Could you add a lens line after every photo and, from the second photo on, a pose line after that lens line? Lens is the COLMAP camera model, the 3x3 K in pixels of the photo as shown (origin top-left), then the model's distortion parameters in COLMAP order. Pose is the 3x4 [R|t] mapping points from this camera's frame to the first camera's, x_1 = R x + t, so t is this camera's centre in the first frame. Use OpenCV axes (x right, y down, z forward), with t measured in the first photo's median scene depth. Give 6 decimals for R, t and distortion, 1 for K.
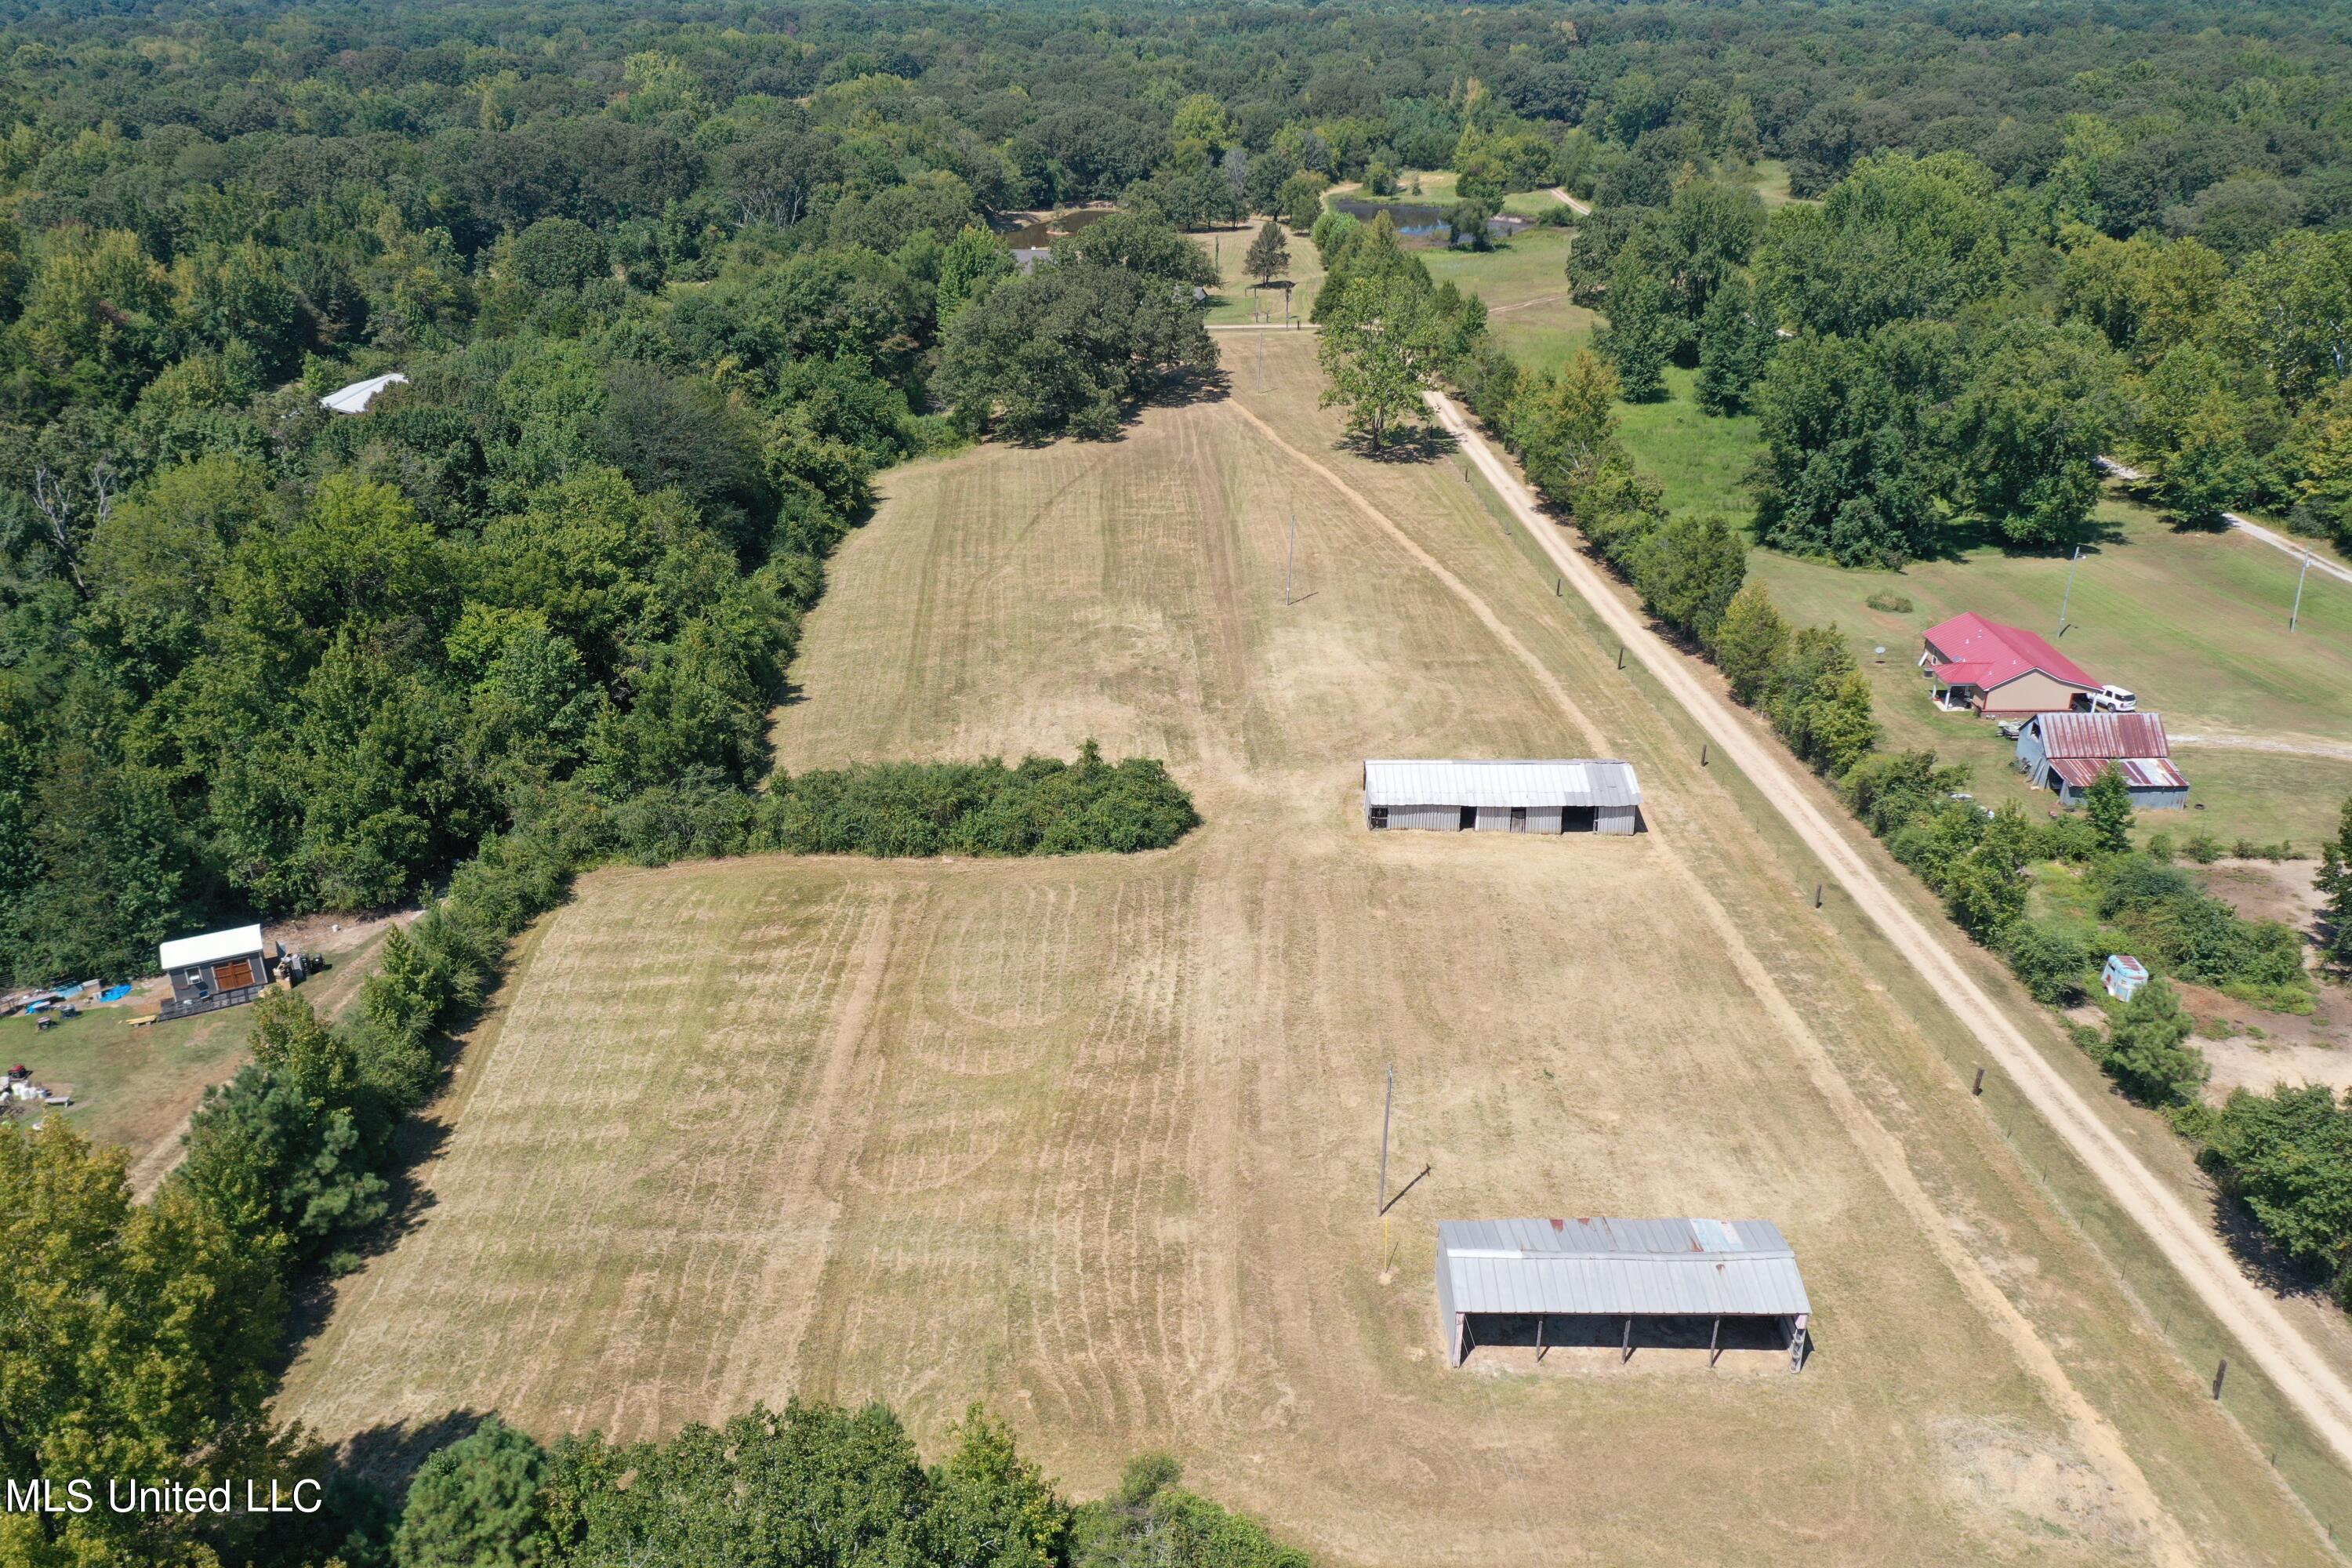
lens RADIAL K [[1868.0, 0, 1185.5], [0, 1868.0, 781.2], [0, 0, 1]] dist [0.015884, -0.001266]
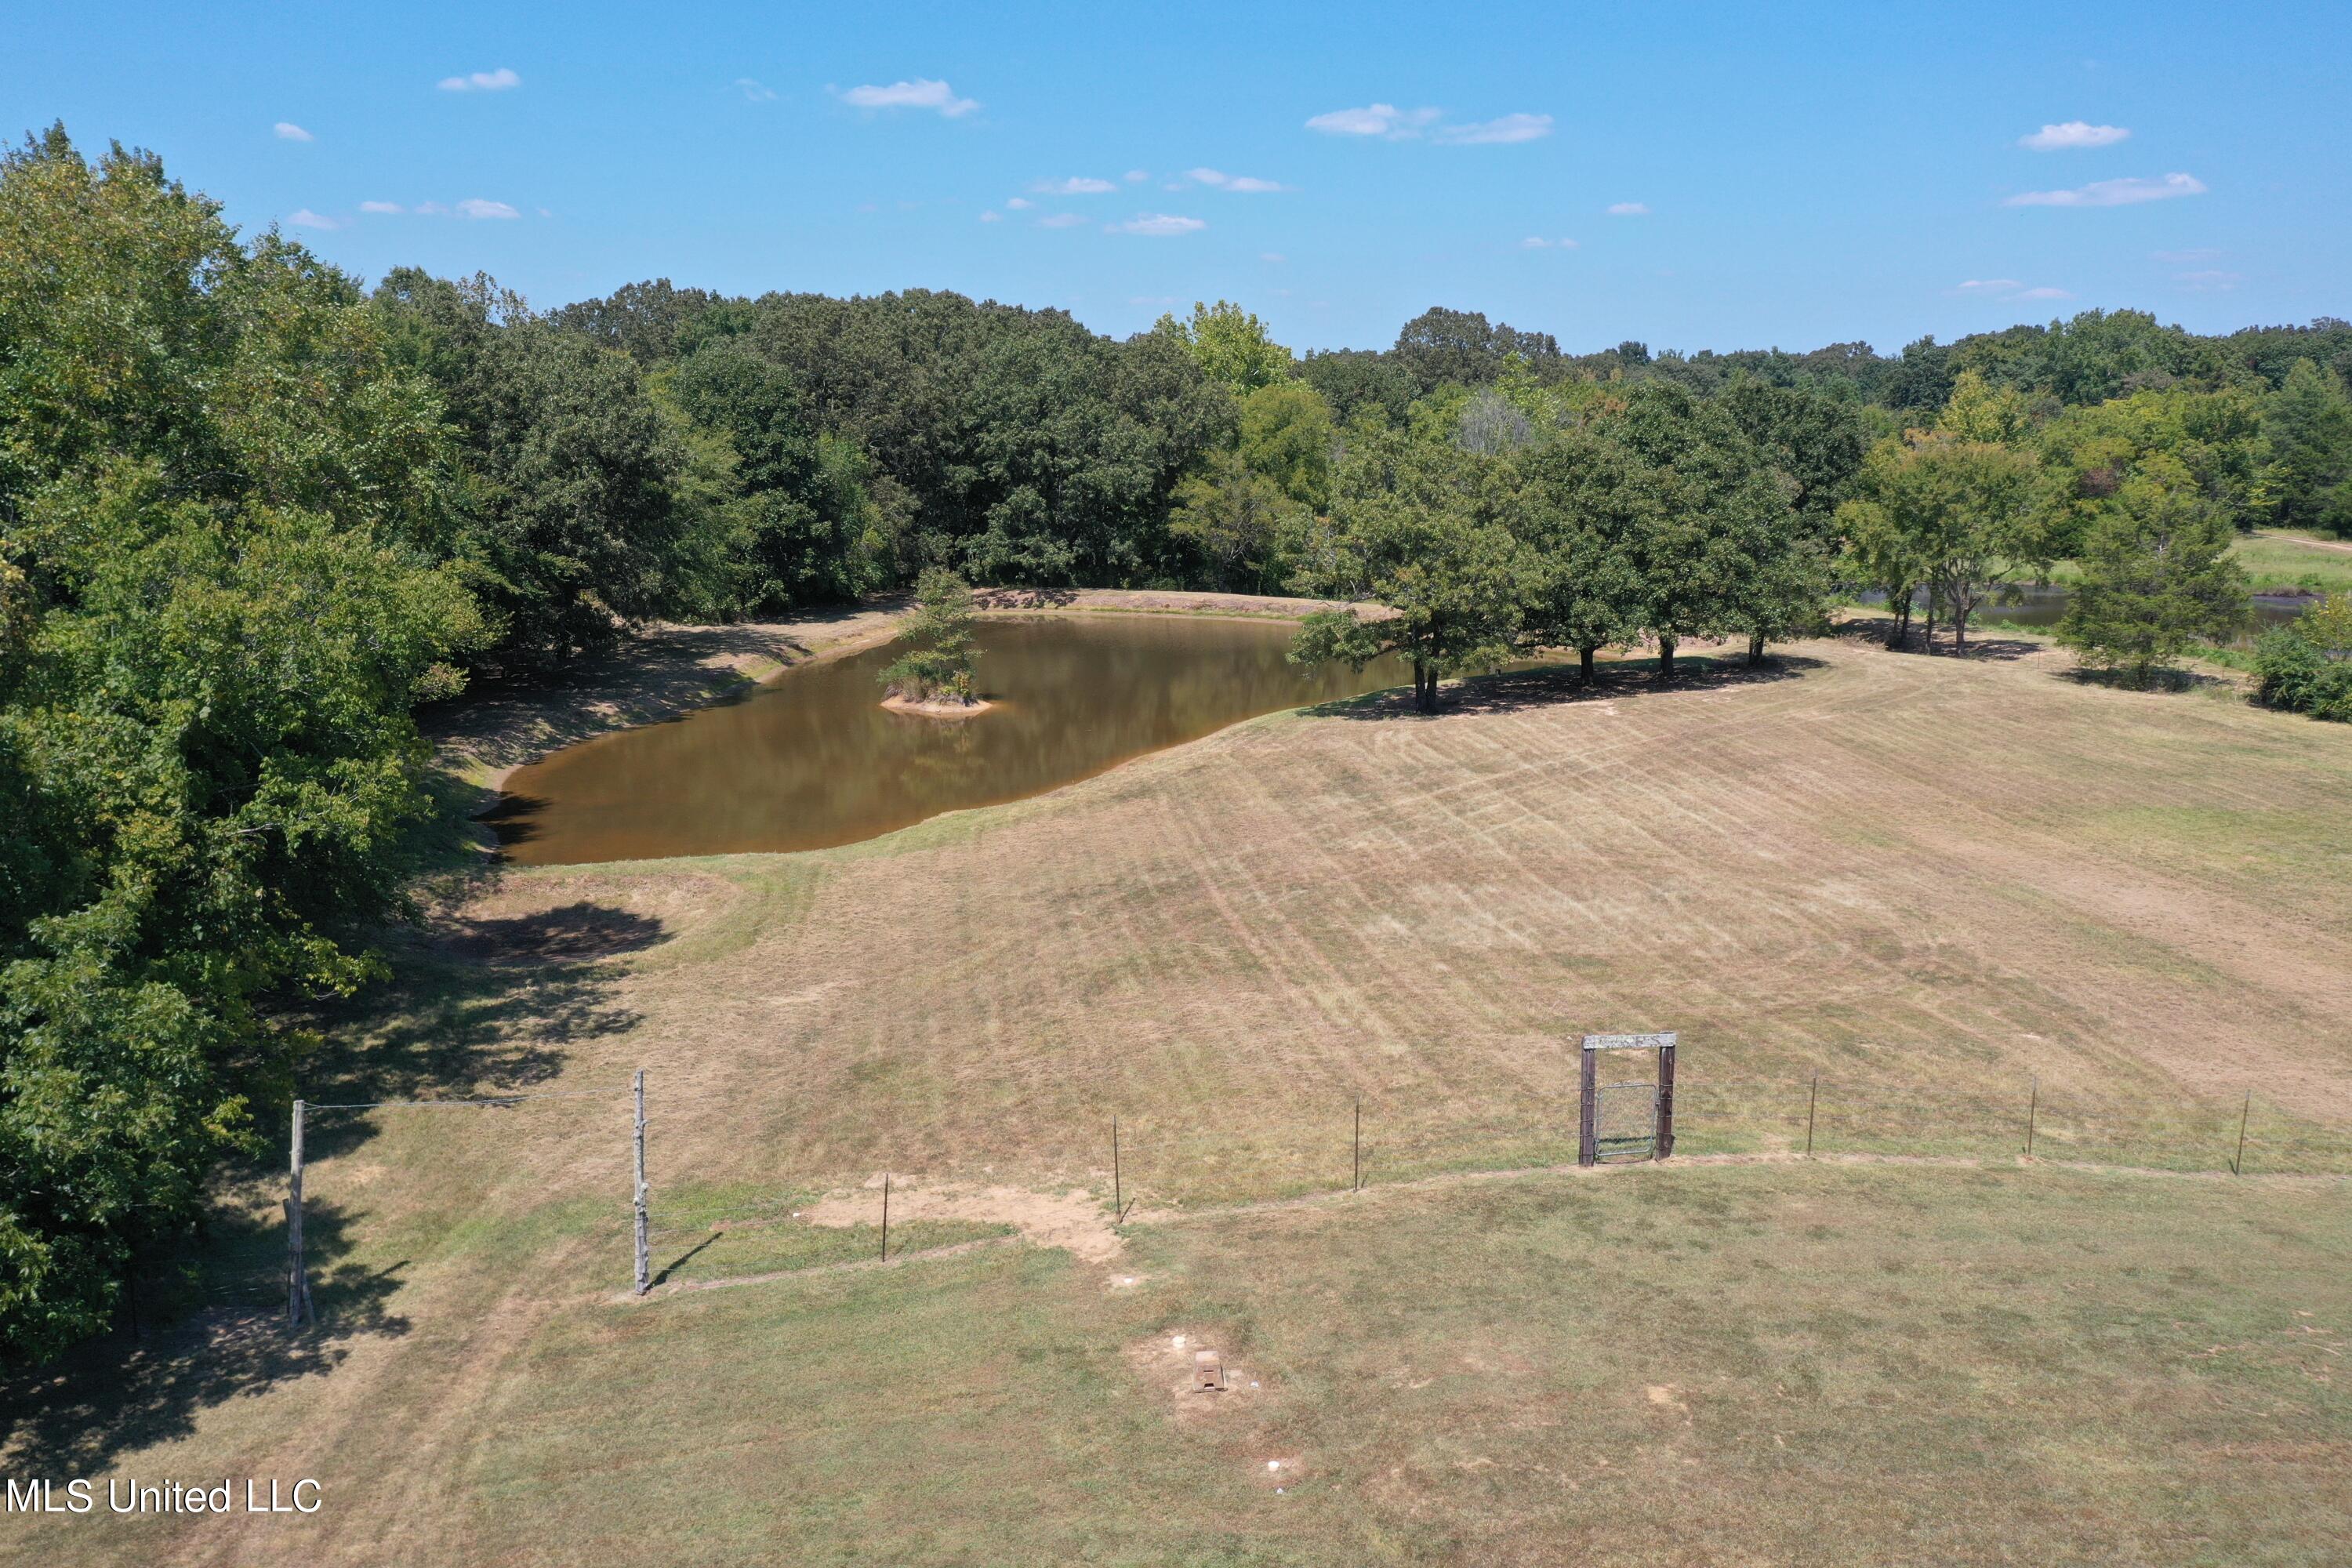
lens RADIAL K [[1857.2, 0, 1176.0], [0, 1857.2, 784.0], [0, 0, 1]] dist [0.029670, -0.004074]
pose [[0.977966, -0.037822, 0.205310, -0.077214], [0.082365, 0.973578, -0.212983, -0.214648], [-0.191830, 0.225201, 0.955241, 0.718694]]
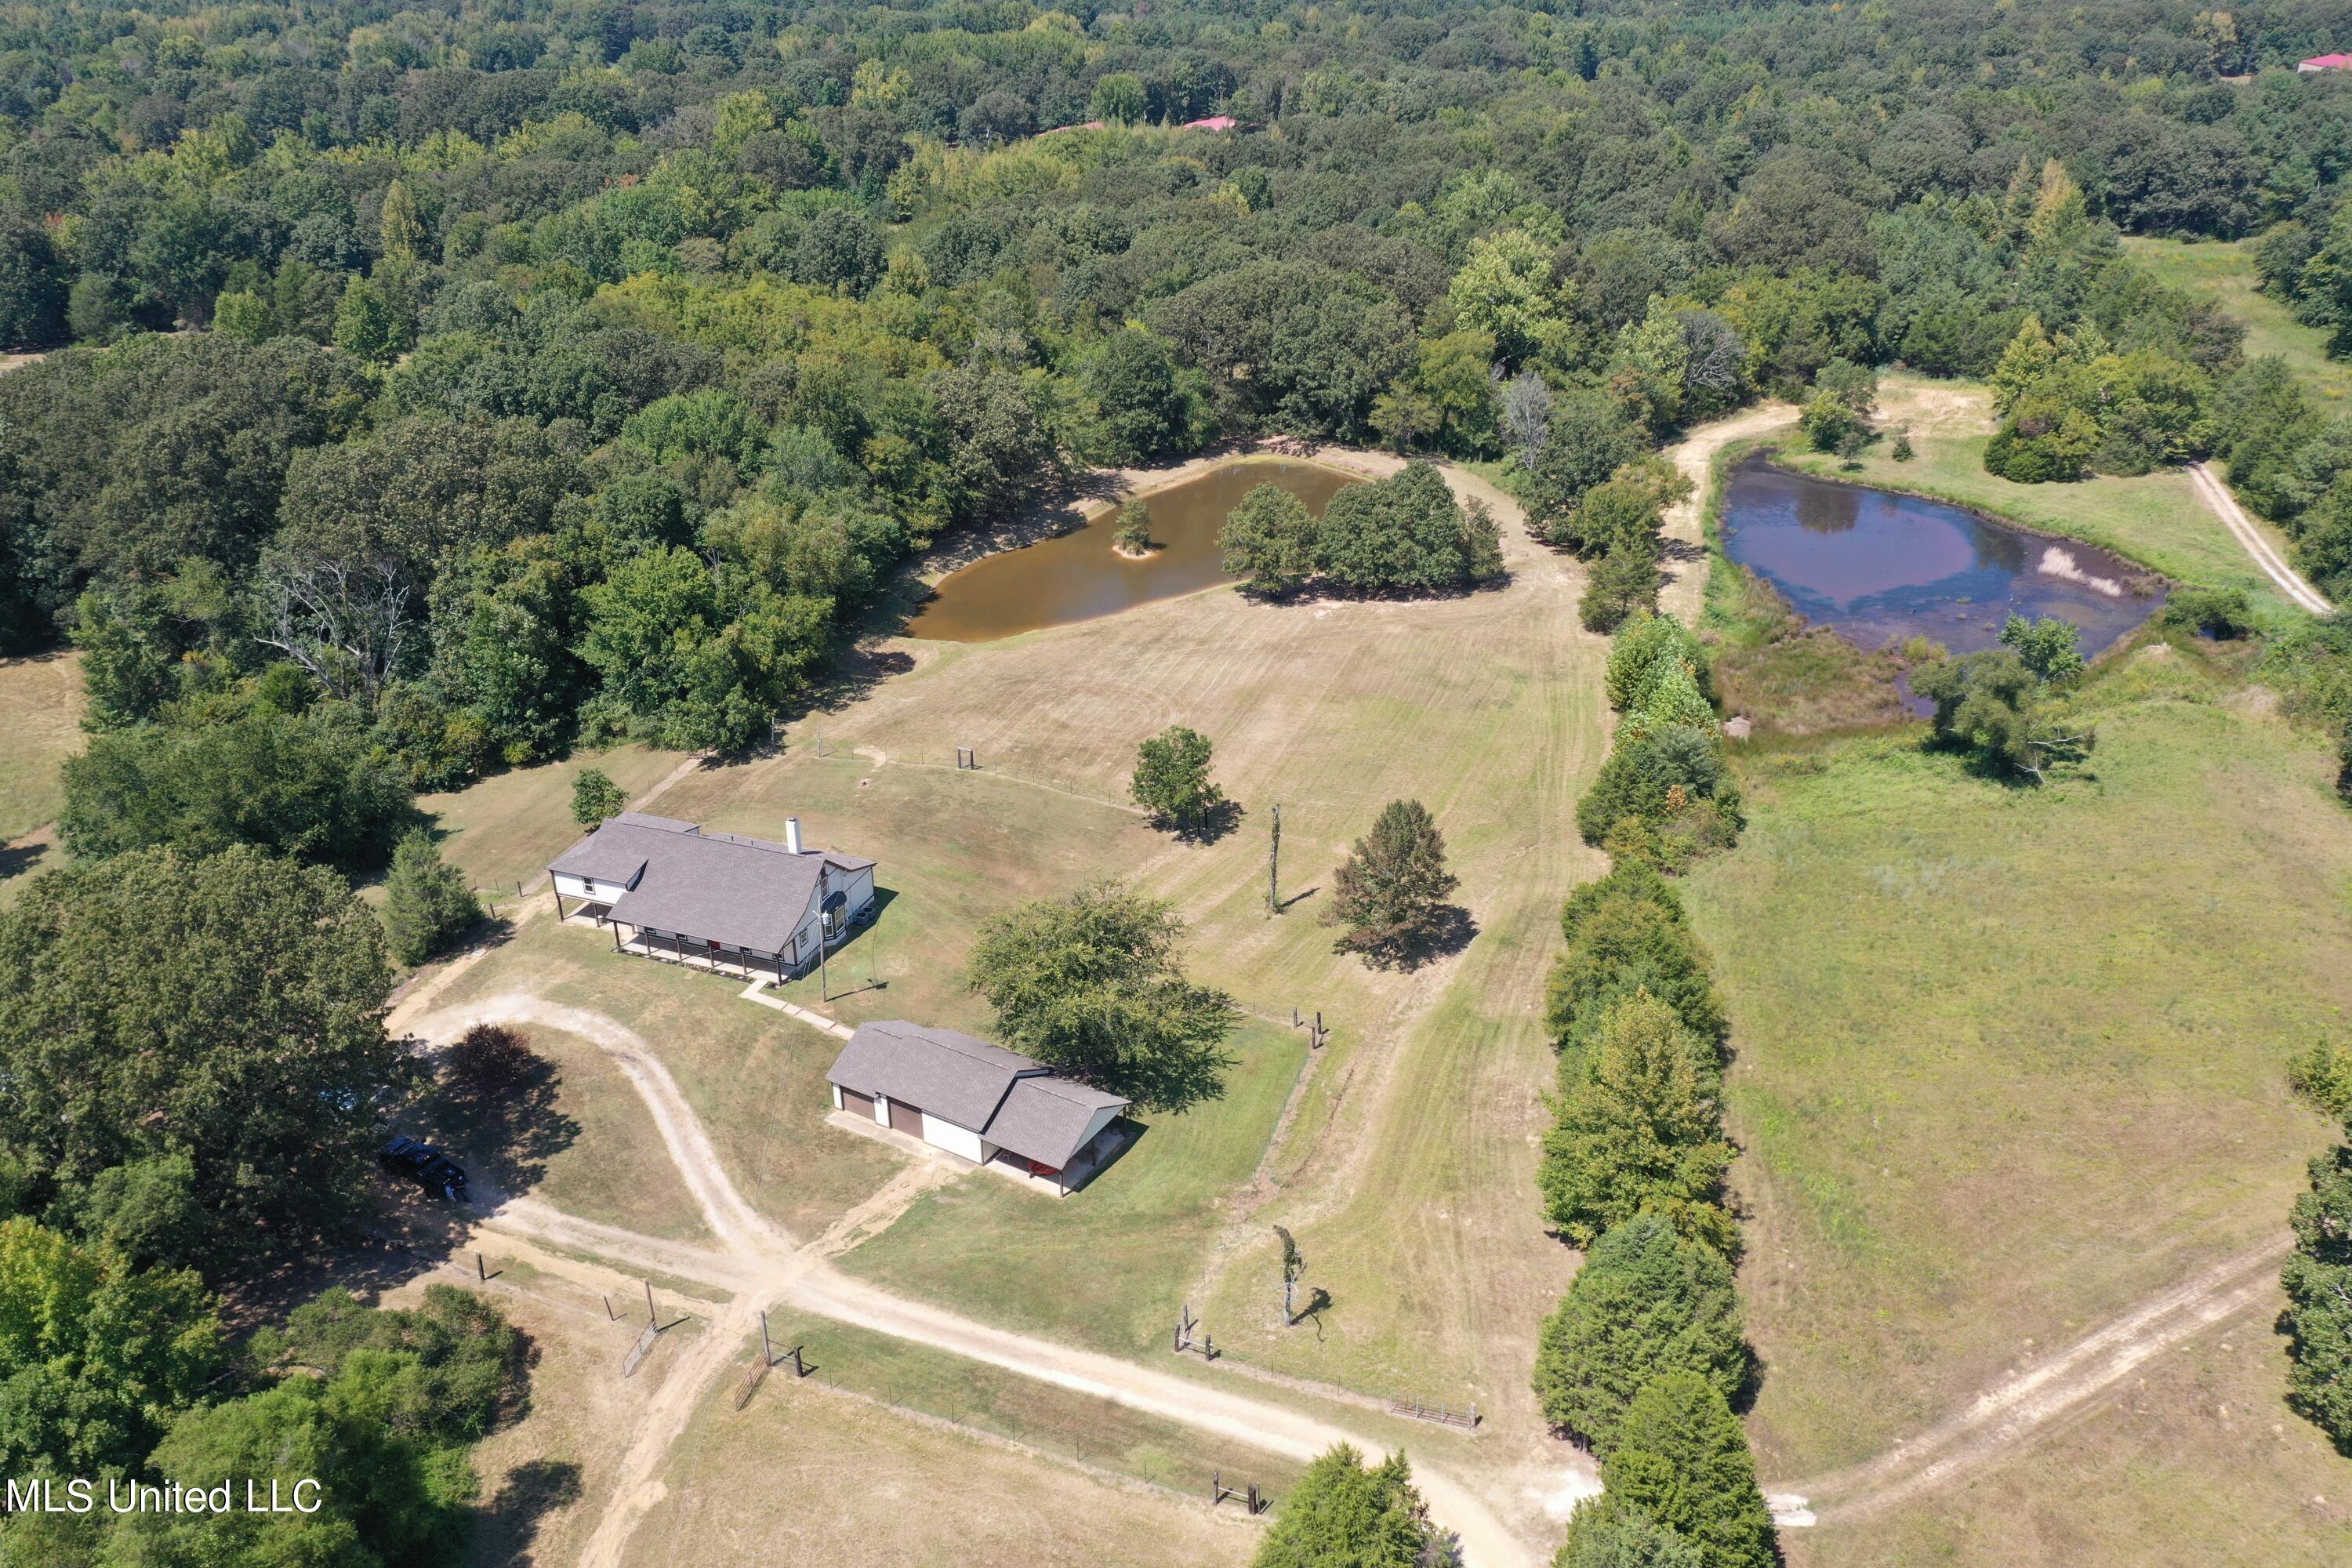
lens RADIAL K [[1868.0, 0, 1185.5], [0, 1868.0, 781.2], [0, 0, 1]] dist [0.015884, -0.001266]
pose [[0.964425, 0.113331, -0.238831, 0.067630], [-0.104877, 0.993333, 0.047856, -0.232109], [0.242662, -0.021105, 0.969881, 0.458103]]
